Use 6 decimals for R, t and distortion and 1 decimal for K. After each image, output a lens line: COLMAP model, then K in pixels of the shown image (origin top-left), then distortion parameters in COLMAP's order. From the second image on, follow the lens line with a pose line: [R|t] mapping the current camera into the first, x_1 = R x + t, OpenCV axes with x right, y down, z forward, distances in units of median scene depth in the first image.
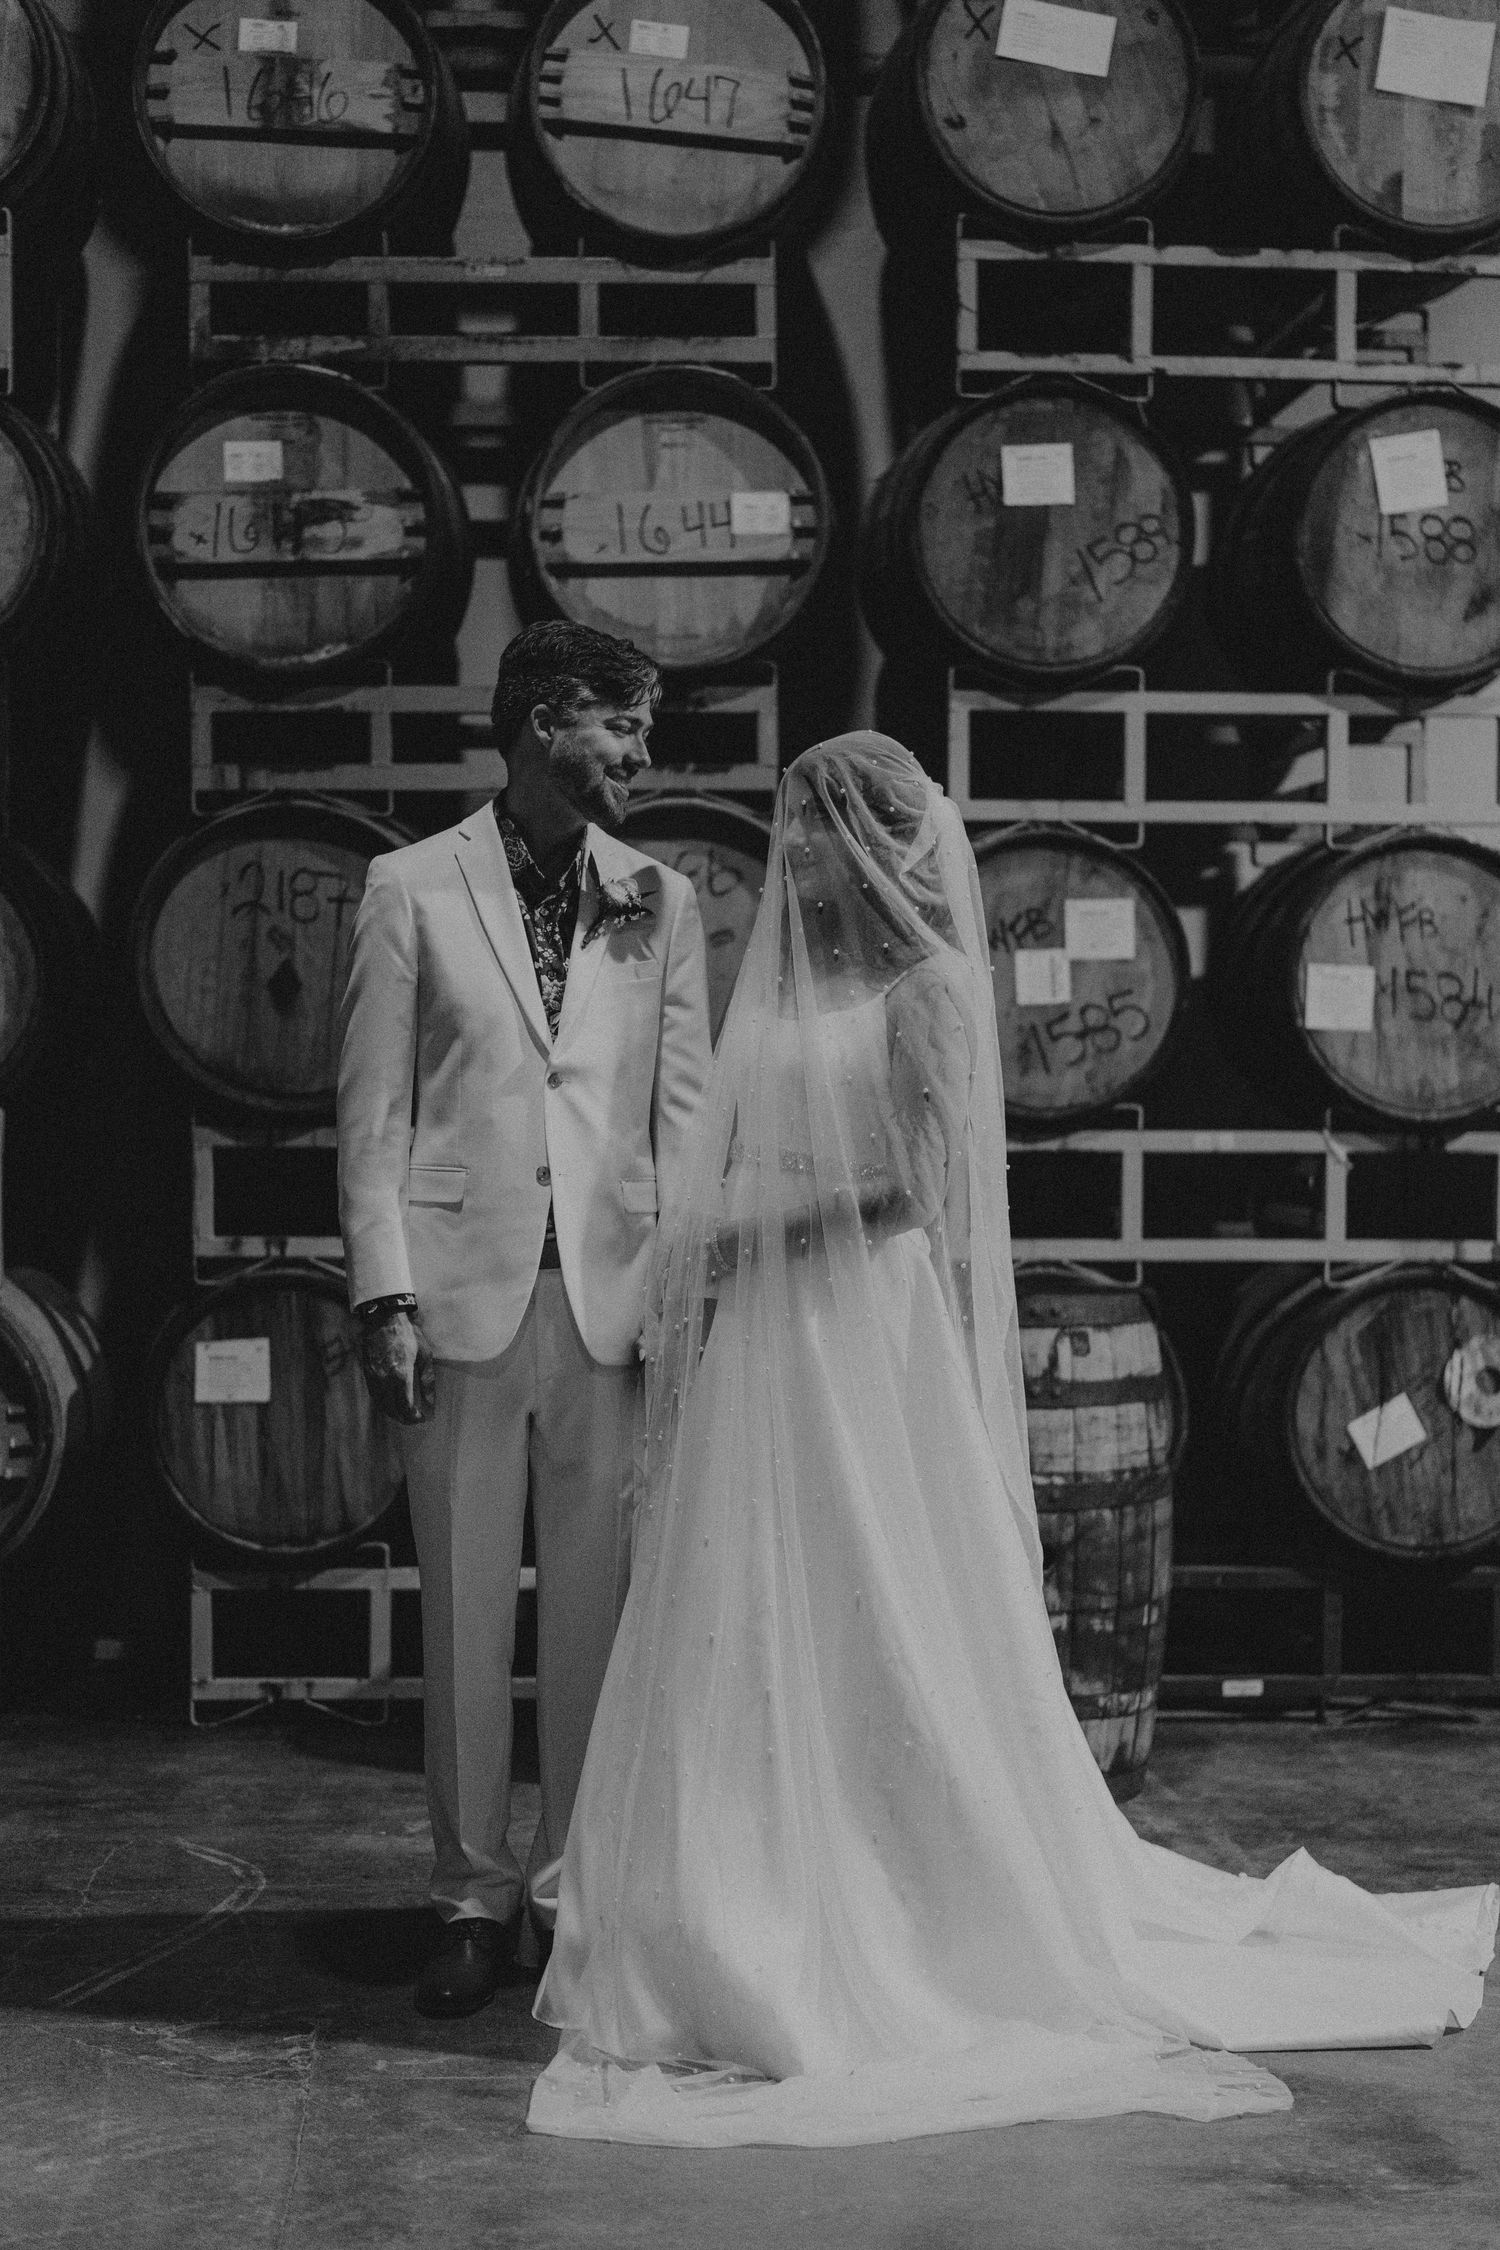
lens RADIAL K [[3542.1, 0, 749.8], [0, 3542.1, 1126.0], [0, 0, 1]] dist [-0.017490, 0.000000]
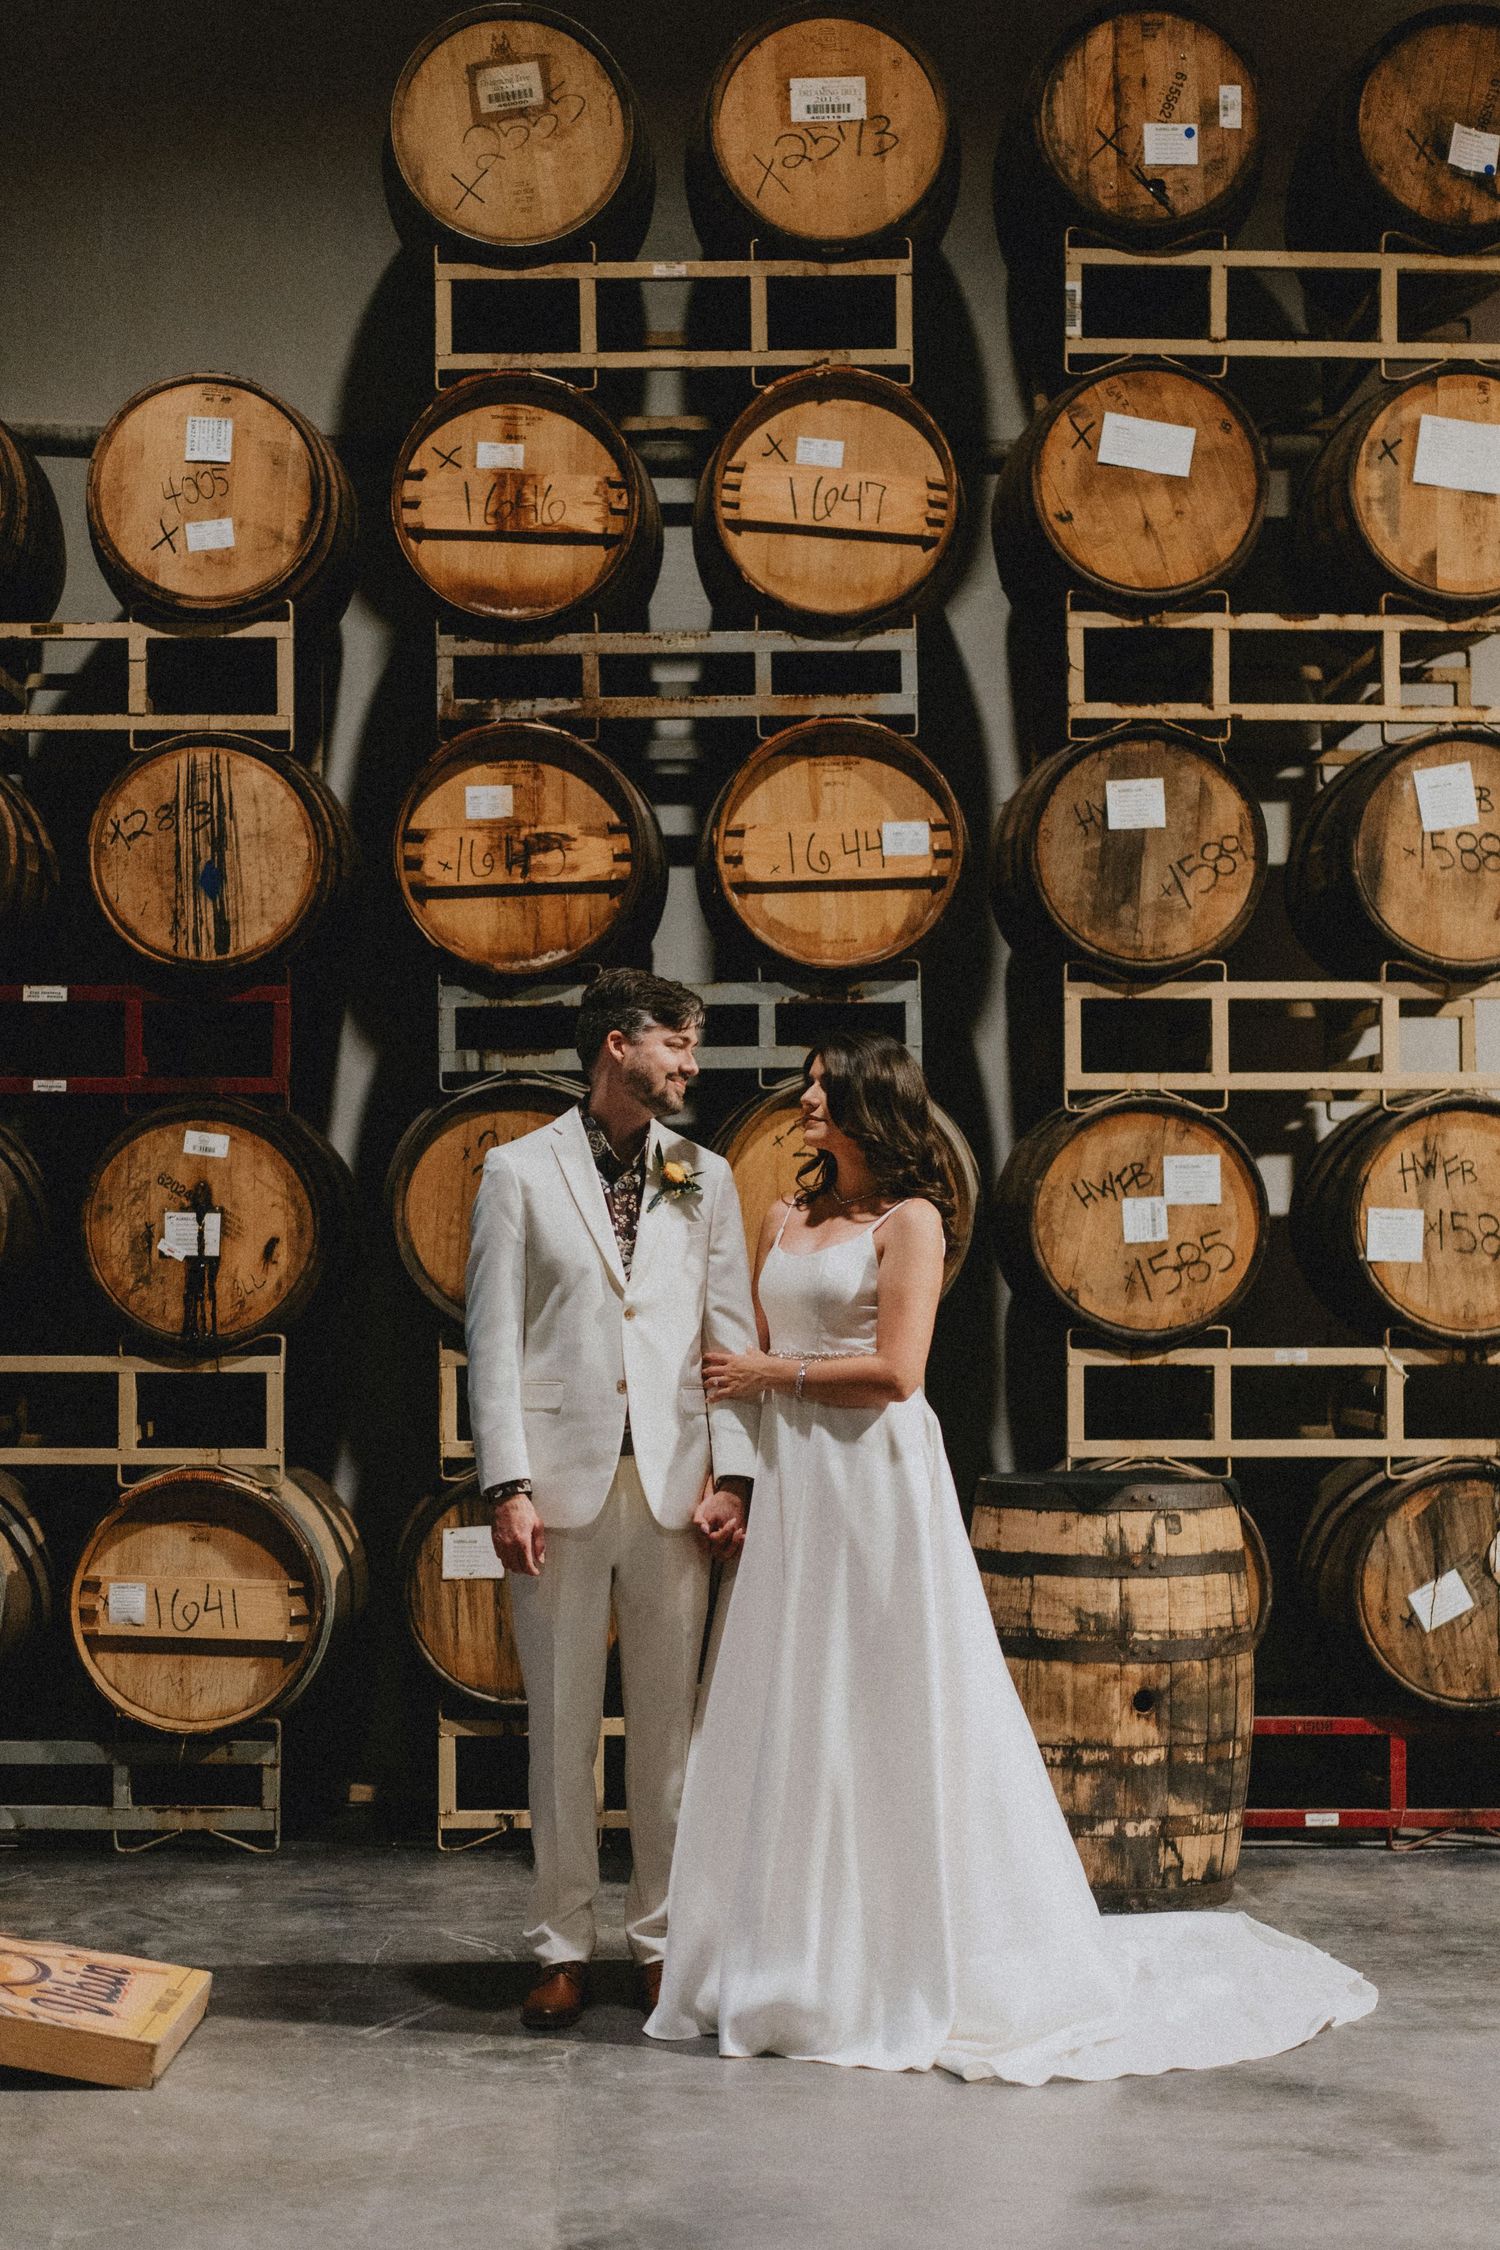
lens RADIAL K [[3542.1, 0, 807.5], [0, 3542.1, 1121.9], [0, 0, 1]] dist [-0.017490, 0.000000]
pose [[0.999588, -0.007756, -0.027621, 0.002004], [0.006065, 0.998133, -0.060780, -0.003033], [0.028041, 0.060588, 0.997769, -0.202288]]
